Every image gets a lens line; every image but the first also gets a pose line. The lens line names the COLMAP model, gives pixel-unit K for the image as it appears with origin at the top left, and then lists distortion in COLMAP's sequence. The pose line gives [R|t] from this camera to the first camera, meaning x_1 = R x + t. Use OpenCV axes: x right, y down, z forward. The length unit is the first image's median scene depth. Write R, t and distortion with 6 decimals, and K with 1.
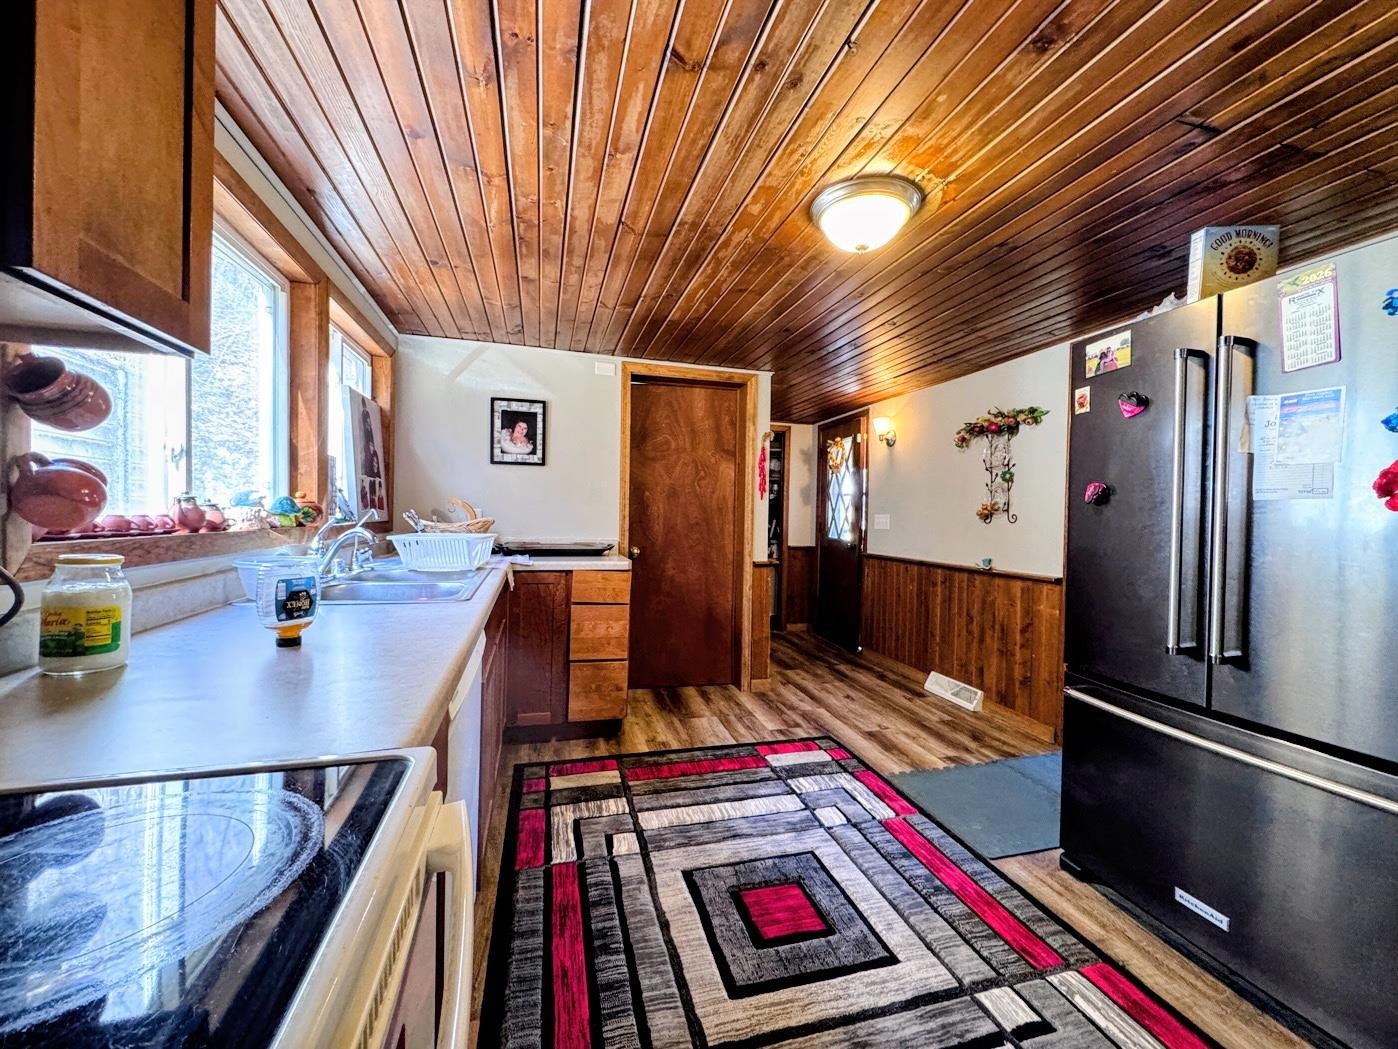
lens RADIAL K [[557.7, 0, 696.3], [0, 557.7, 524.1], [0, 0, 1]] dist [-0.002388, -0.000104]
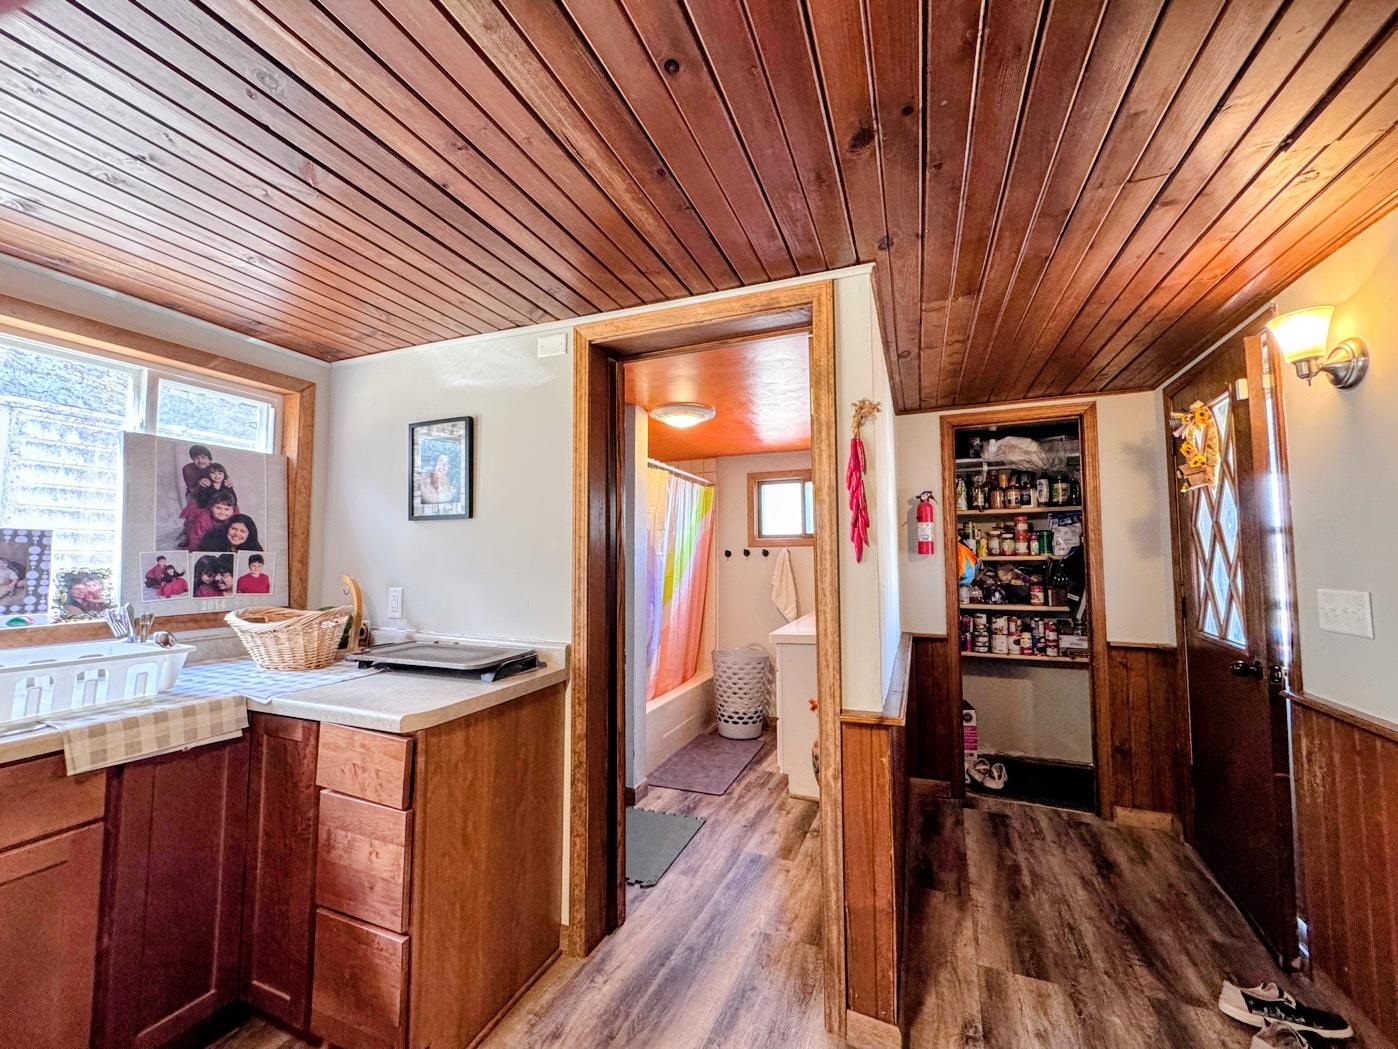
lens RADIAL K [[557.7, 0, 696.3], [0, 557.7, 524.1], [0, 0, 1]] dist [-0.002388, -0.000104]
pose [[0.792862, -0.058770, -0.606561, 0.308749], [0.007729, 0.996229, -0.086423, -0.041750], [0.609352, 0.063833, 0.790326, 0.657962]]
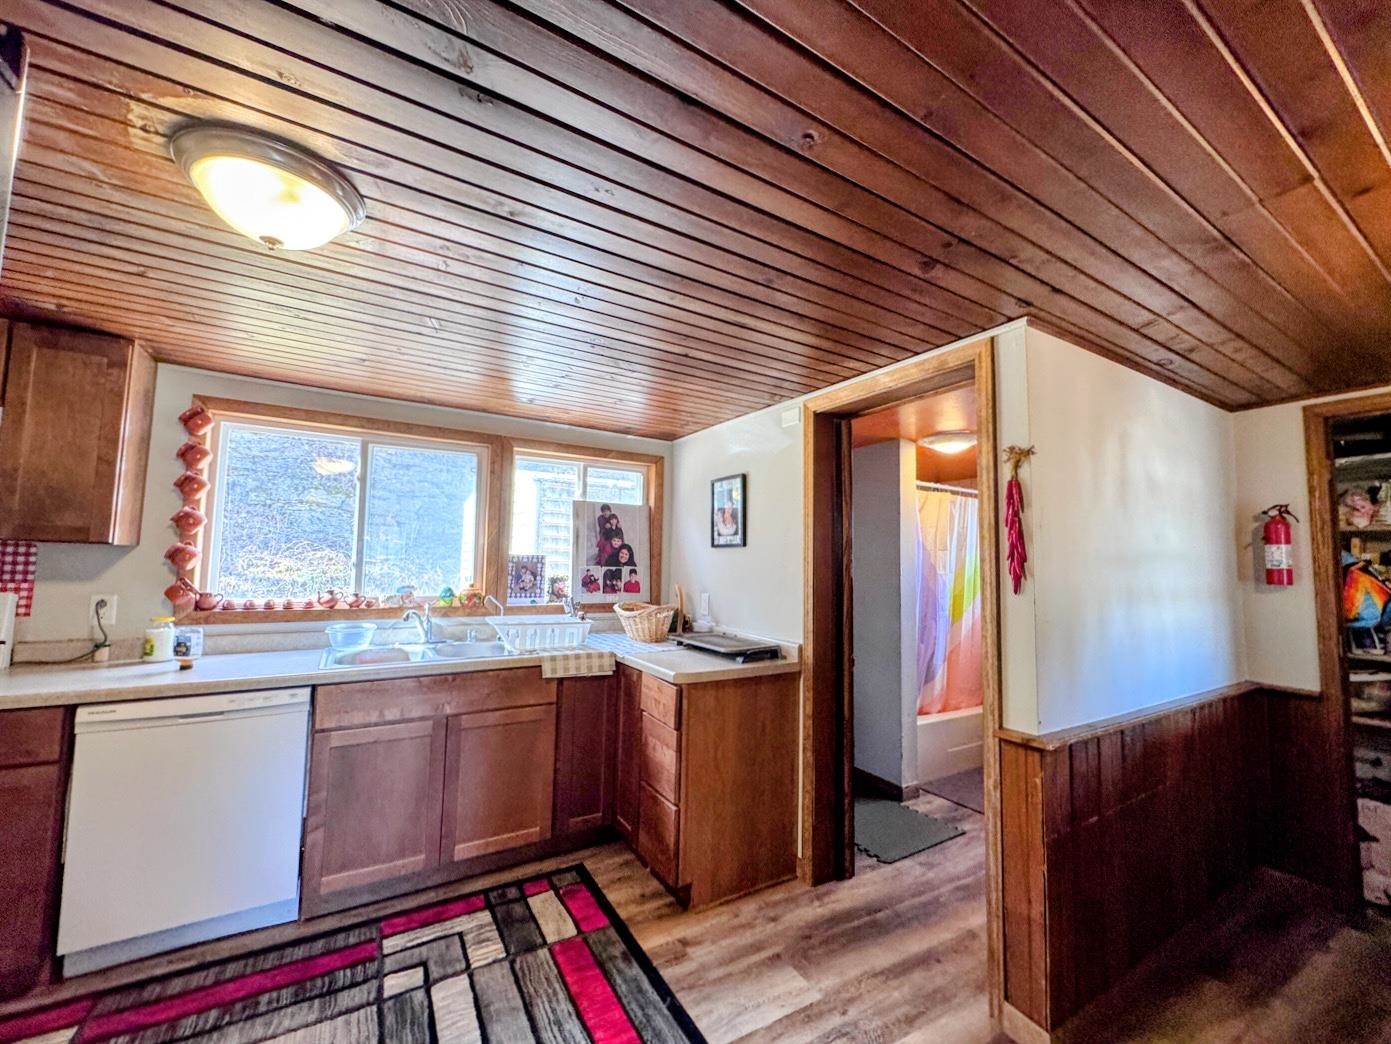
lens RADIAL K [[554.9, 0, 692.8], [0, 554.9, 521.6], [0, 0, 1]] dist [-0.002388, -0.000104]
pose [[0.263301, -0.085970, -0.960875, 0.543951], [-0.031874, 0.994702, -0.097731, -0.056053], [0.964187, 0.056360, 0.259166, 0.693404]]
